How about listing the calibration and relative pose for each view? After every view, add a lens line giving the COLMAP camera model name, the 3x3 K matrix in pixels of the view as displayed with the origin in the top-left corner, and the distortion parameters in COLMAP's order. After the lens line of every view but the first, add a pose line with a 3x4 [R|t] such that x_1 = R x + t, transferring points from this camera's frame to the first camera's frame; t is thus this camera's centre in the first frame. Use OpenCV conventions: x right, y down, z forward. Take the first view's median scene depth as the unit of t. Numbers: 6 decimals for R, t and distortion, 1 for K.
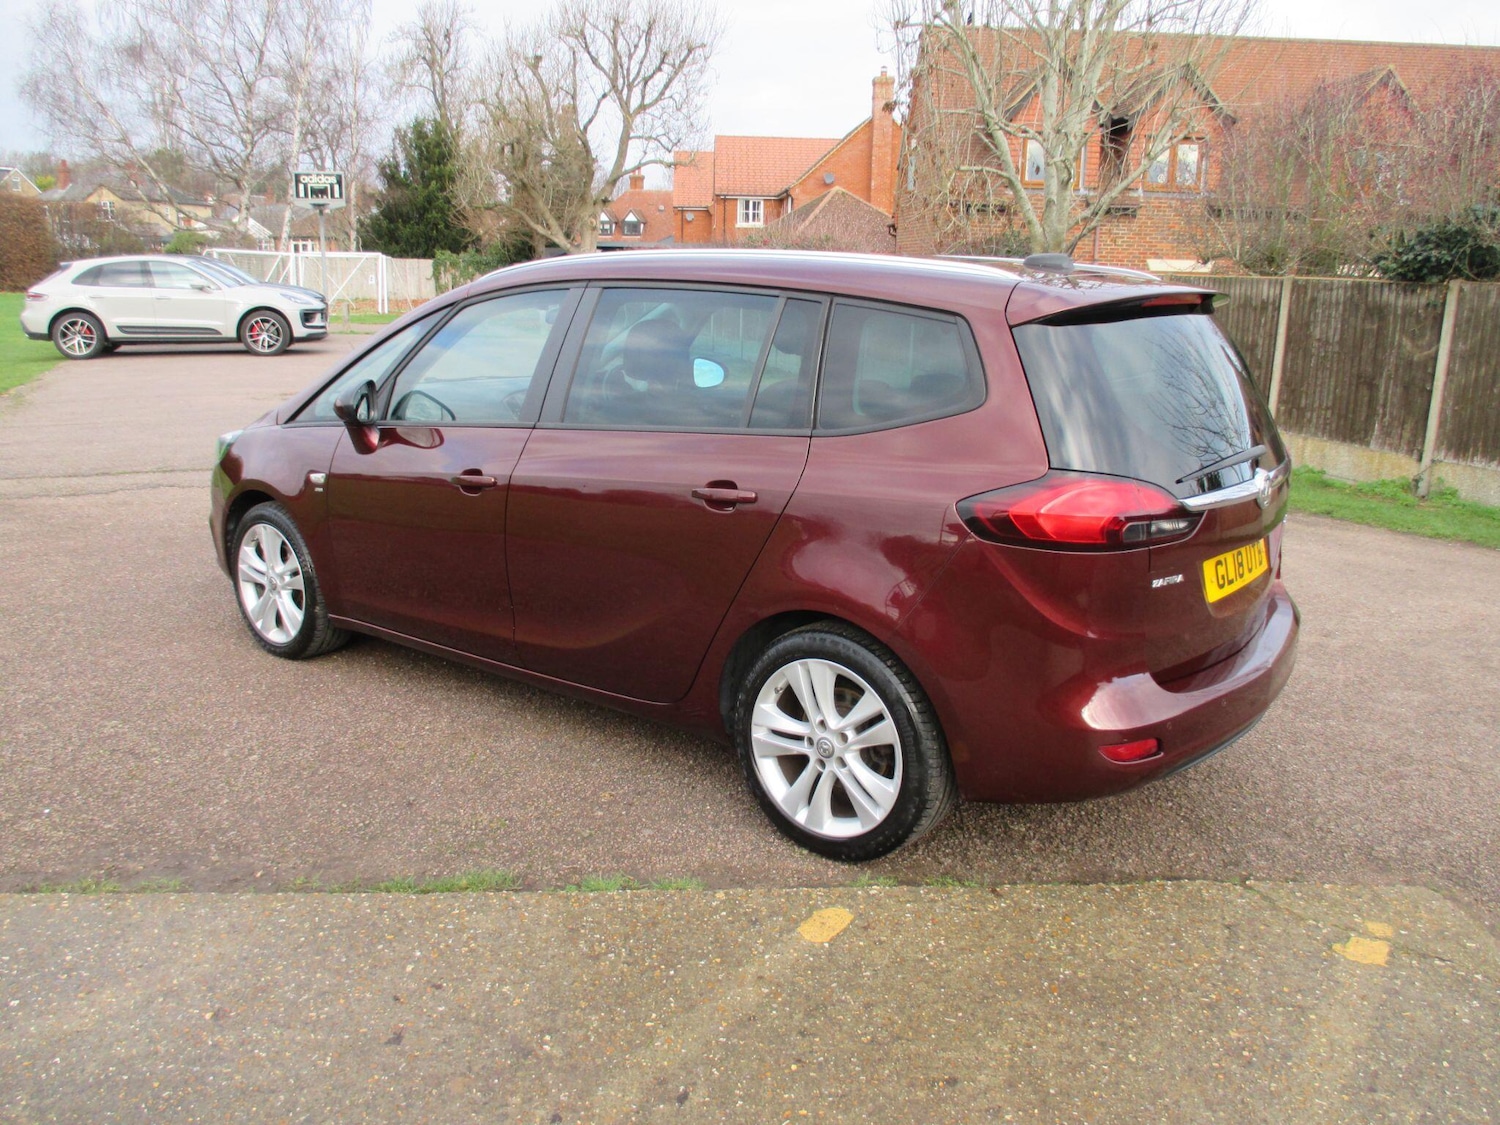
lens RADIAL K [[1207.0, 0, 738.4], [0, 1207.0, 563.3], [0, 0, 1]] dist [-0.034805, -0.006462]
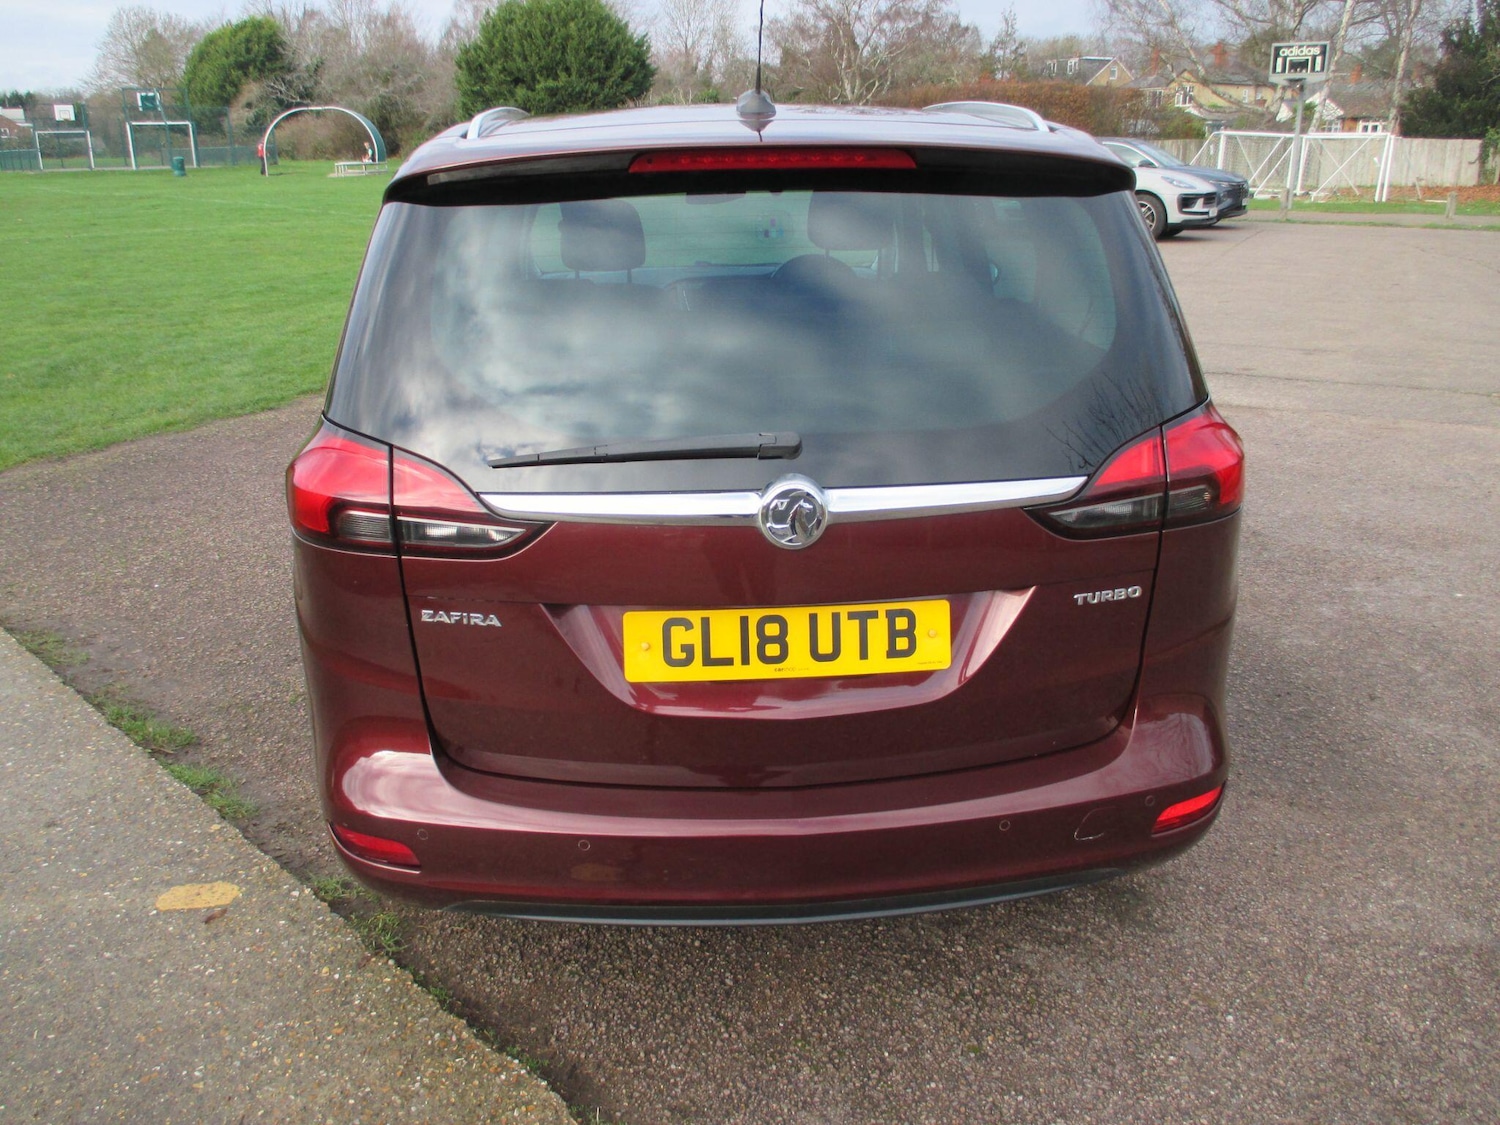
lens RADIAL K [[1207.0, 0, 759.9], [0, 1207.0, 558.5], [0, 0, 1]] dist [-0.034805, -0.006462]
pose [[0.675540, 0.213277, -0.705804, 0.100667], [-0.152080, 0.976972, 0.149658, -0.015001], [0.721469, 0.006239, 0.692419, 0.075400]]
